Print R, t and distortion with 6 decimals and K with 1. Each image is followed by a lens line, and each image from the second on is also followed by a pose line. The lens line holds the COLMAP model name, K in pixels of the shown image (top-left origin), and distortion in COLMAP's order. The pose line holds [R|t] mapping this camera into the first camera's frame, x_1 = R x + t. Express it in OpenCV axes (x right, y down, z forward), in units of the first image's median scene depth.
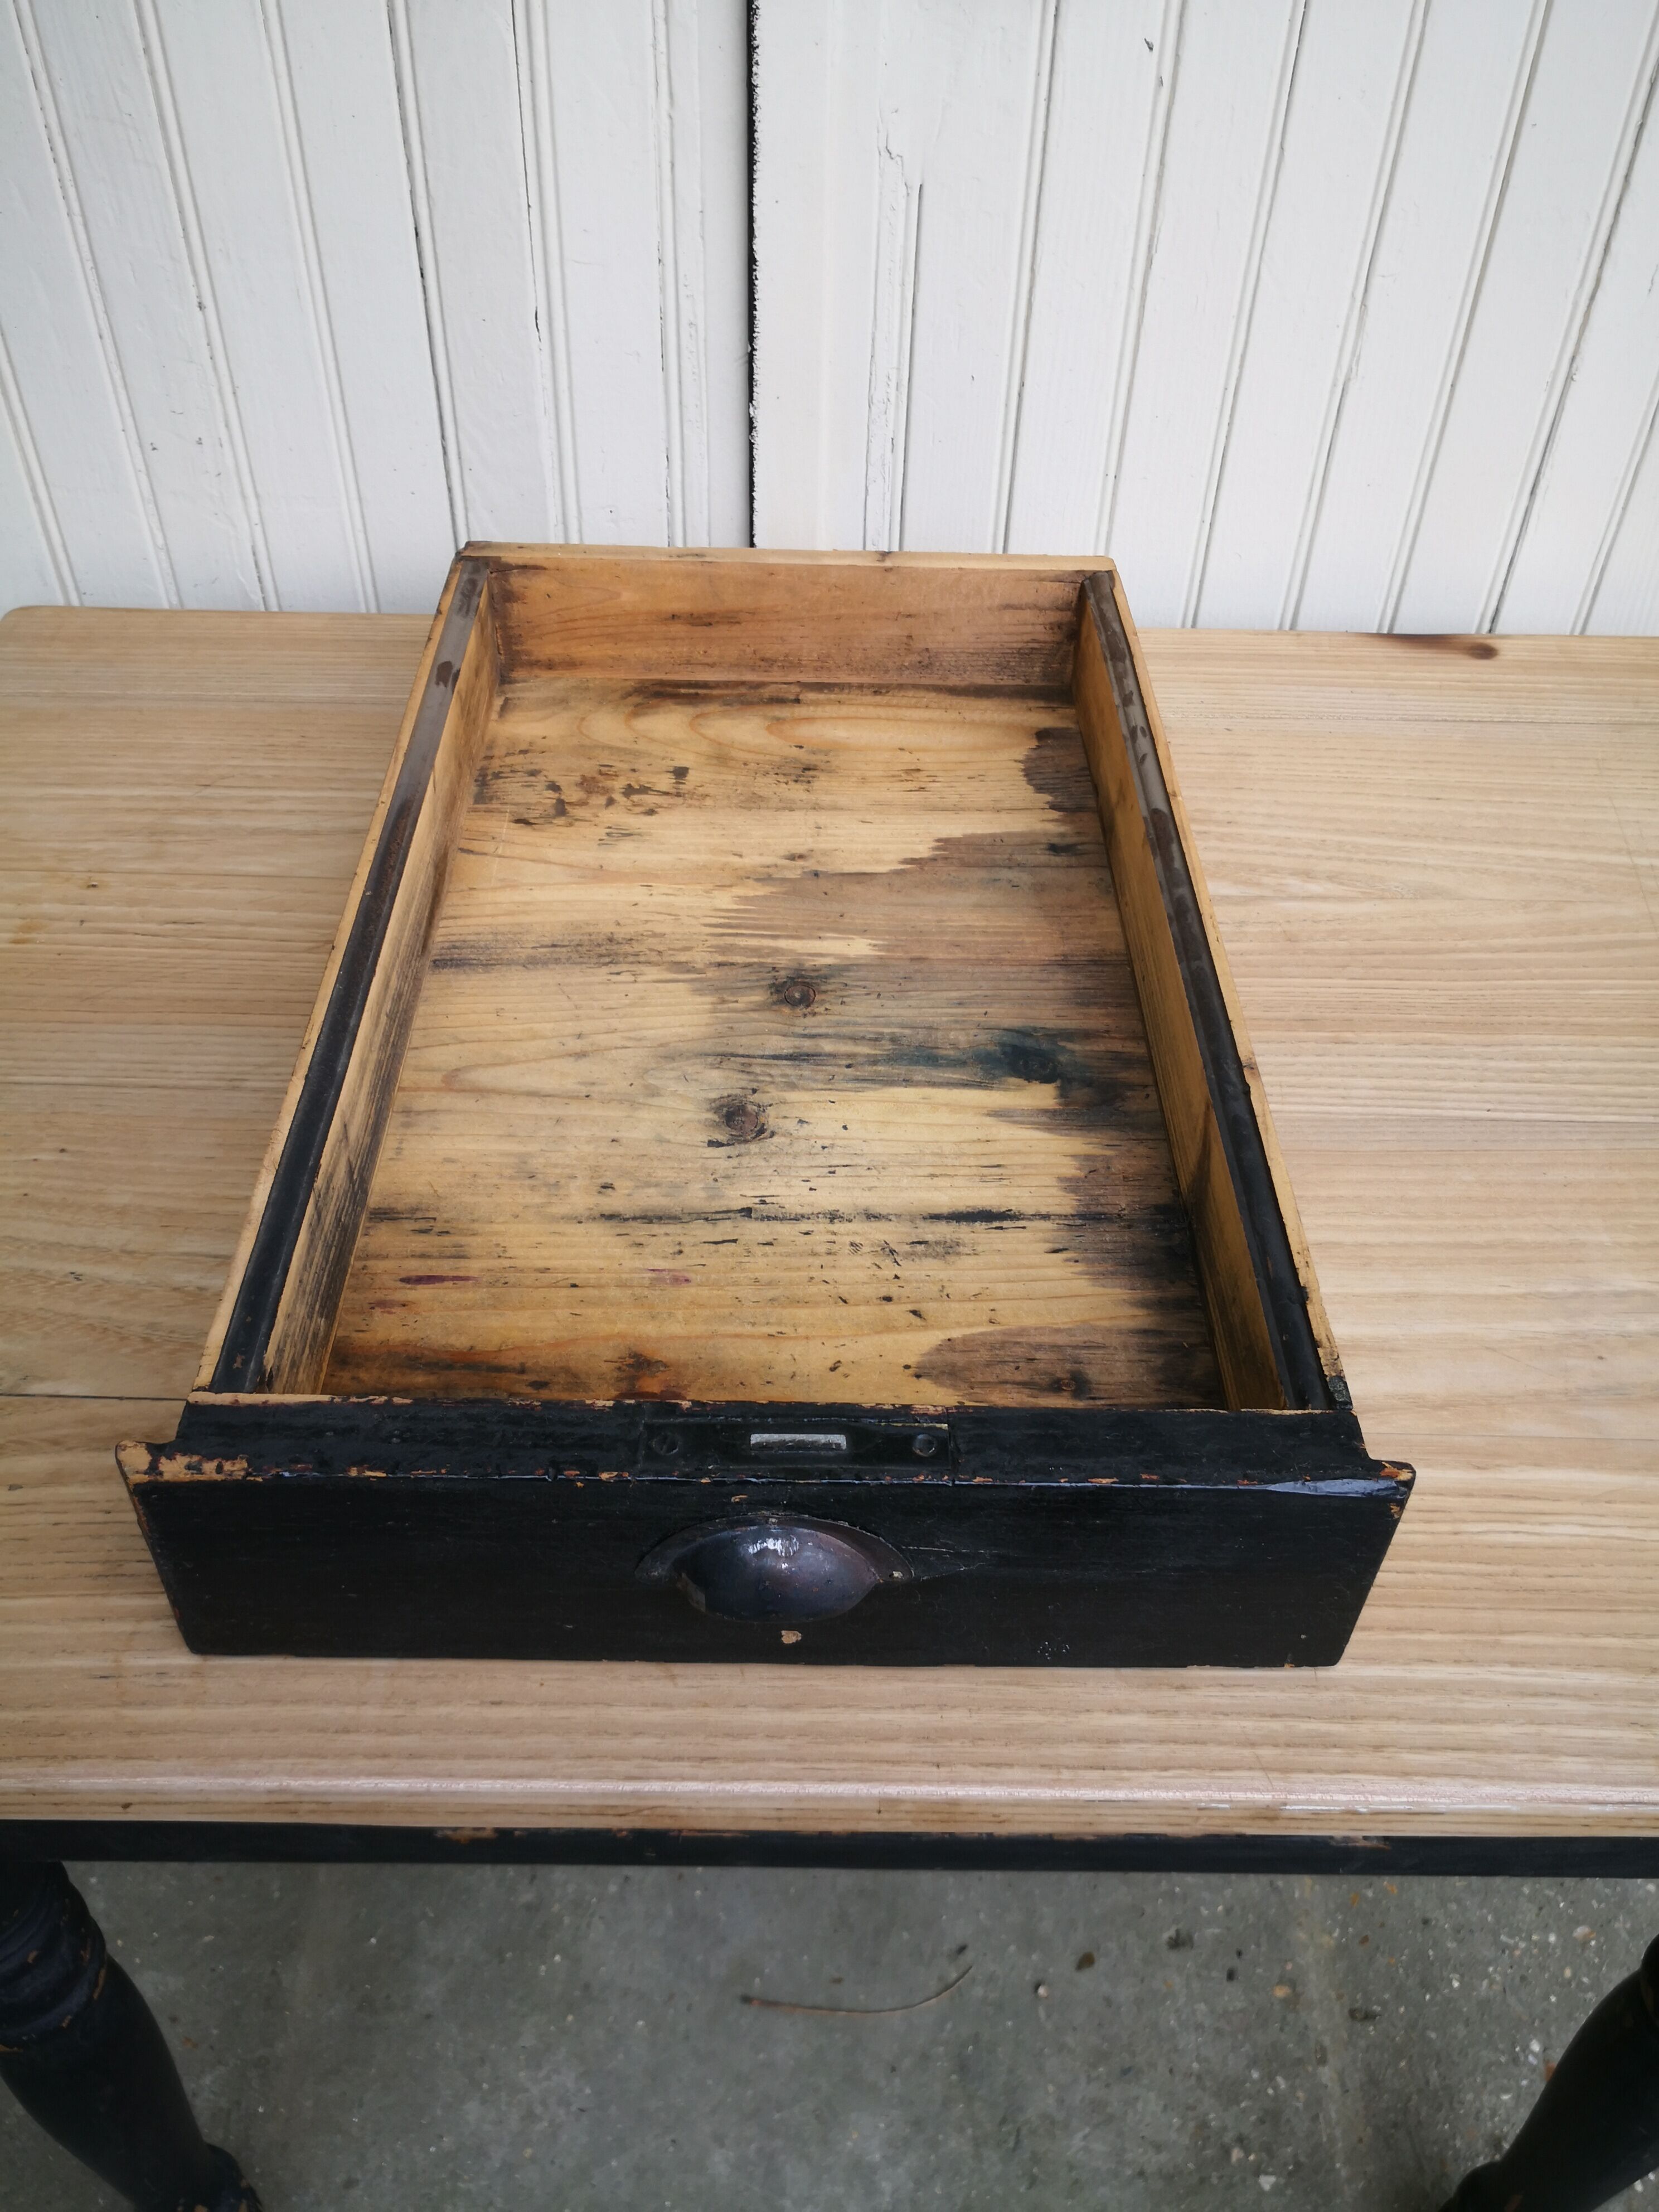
lens RADIAL K [[1829.3, 0, 829.3], [0, 1829.3, 1117.5], [0, 0, 1]] dist [0.009061, -0.038164]
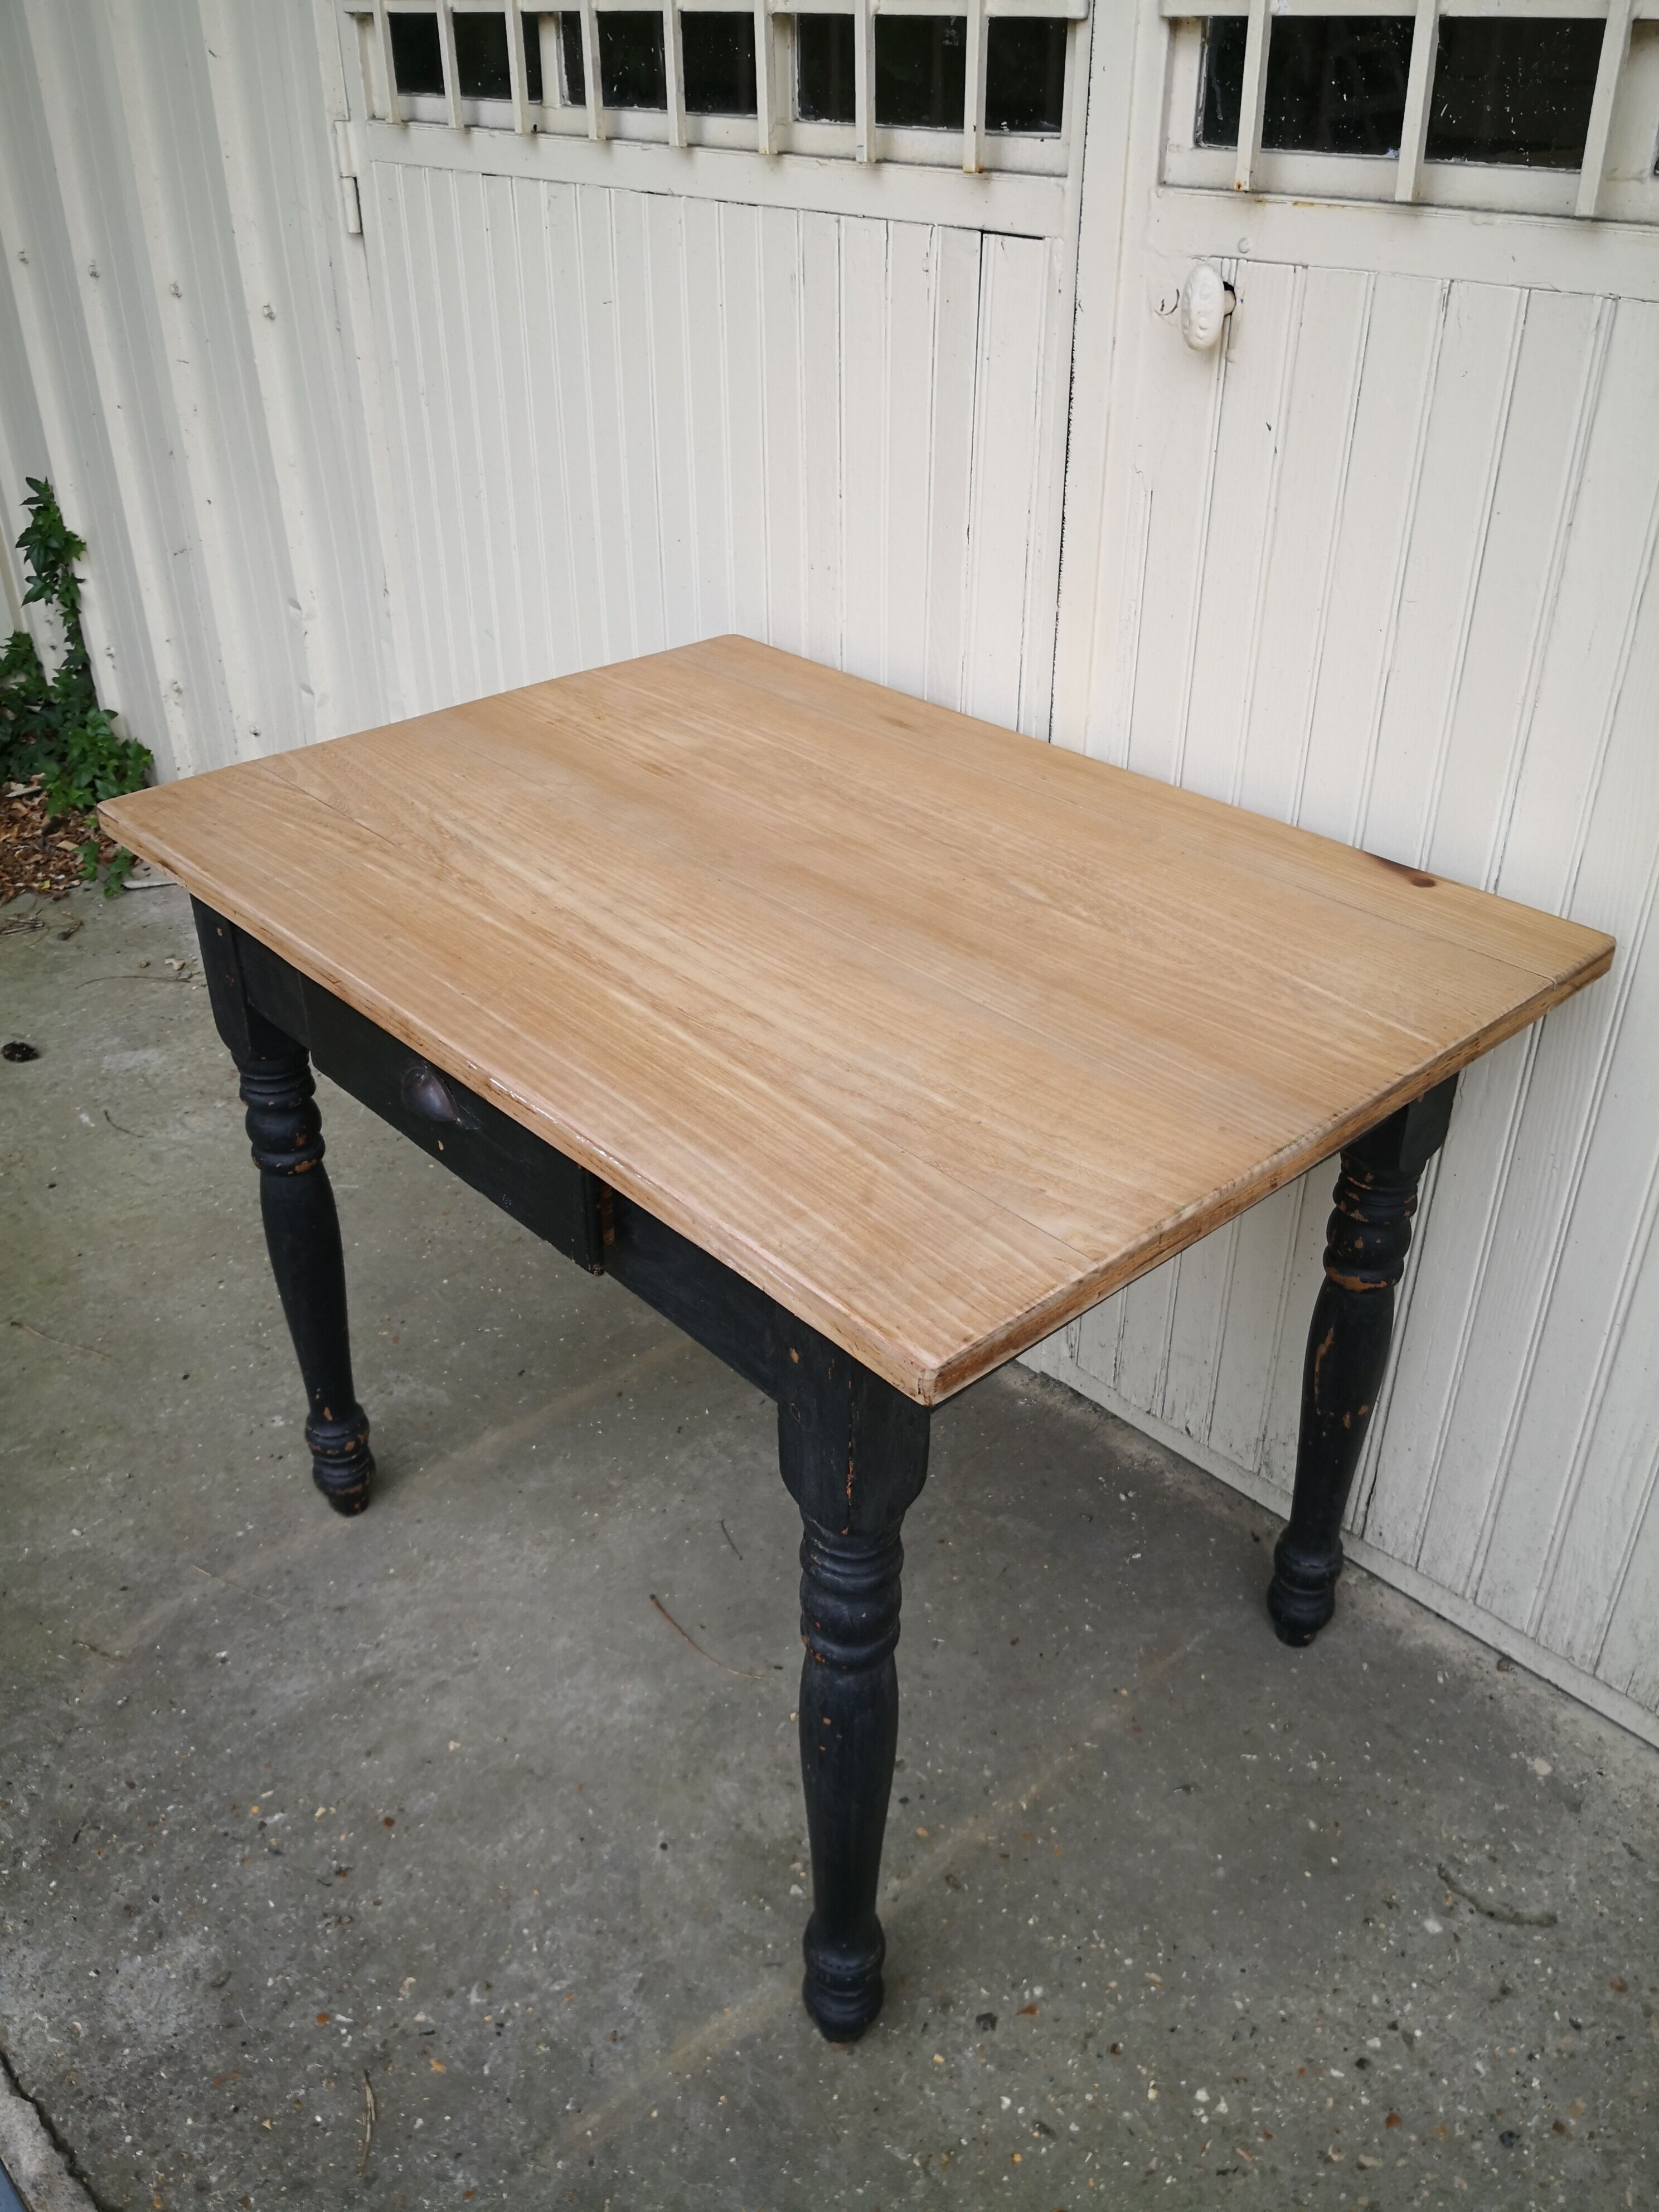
lens RADIAL K [[1829.3, 0, 805.4], [0, 1829.3, 1123.0], [0, 0, 1]] dist [0.009061, -0.038164]
pose [[0.657936, 0.376308, -0.652313, 1.099468], [-0.507516, 0.861513, -0.014899, 0.156034], [0.556370, 0.340862, 0.757803, -0.213393]]
